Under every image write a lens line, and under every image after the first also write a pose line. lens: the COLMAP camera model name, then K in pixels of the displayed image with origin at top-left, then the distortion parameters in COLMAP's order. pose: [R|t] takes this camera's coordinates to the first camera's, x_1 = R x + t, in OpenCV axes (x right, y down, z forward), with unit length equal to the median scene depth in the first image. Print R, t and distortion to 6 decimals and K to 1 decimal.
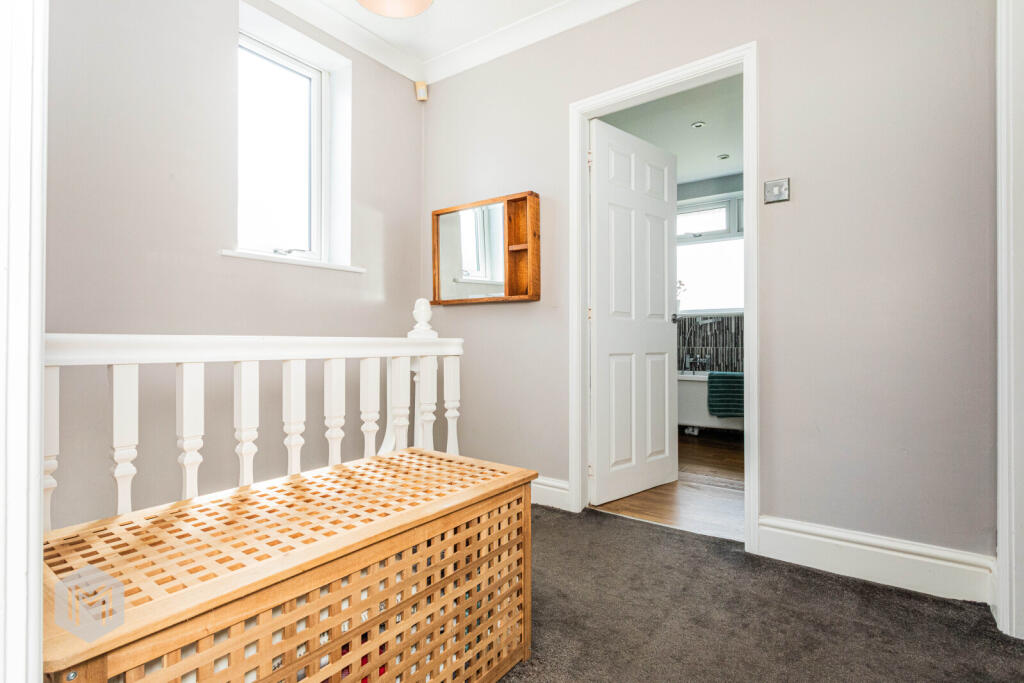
lens RADIAL K [[487.2, 0, 508.8], [0, 487.2, 339.7], [0, 0, 1]] dist [0.003086, 0.000018]
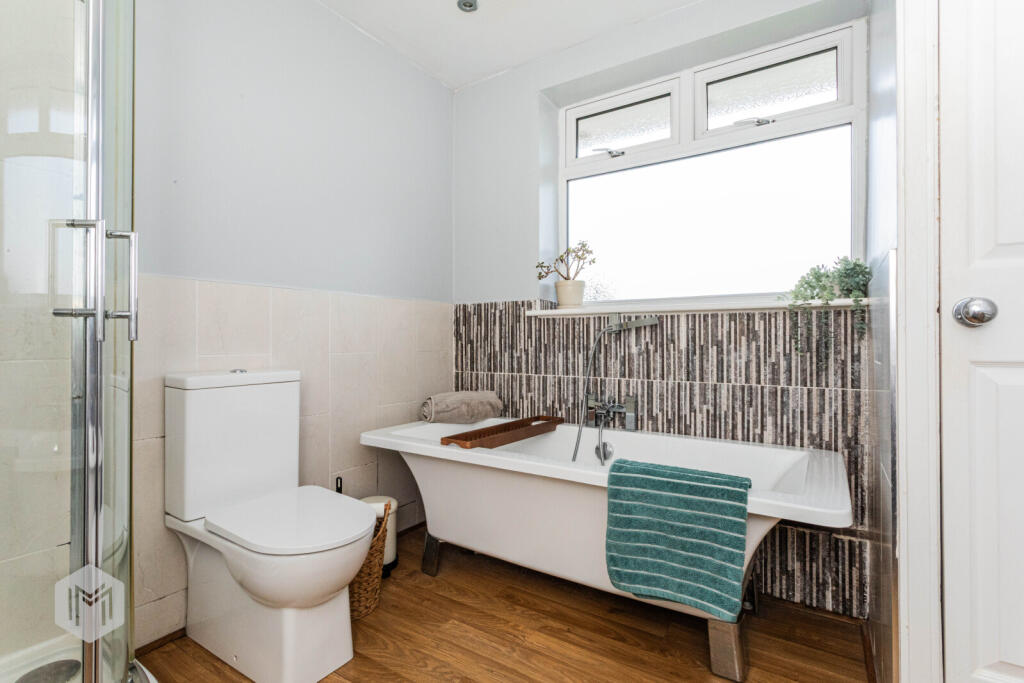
lens RADIAL K [[487.2, 0, 514.6], [0, 487.2, 340.7], [0, 0, 1]] dist [0.003086, 0.000018]
pose [[0.997942, -0.000447, 0.064117, 0.272258], [0.000338, 0.999998, 0.001712, -0.023174], [-0.064118, -0.001687, 0.997941, 0.552015]]
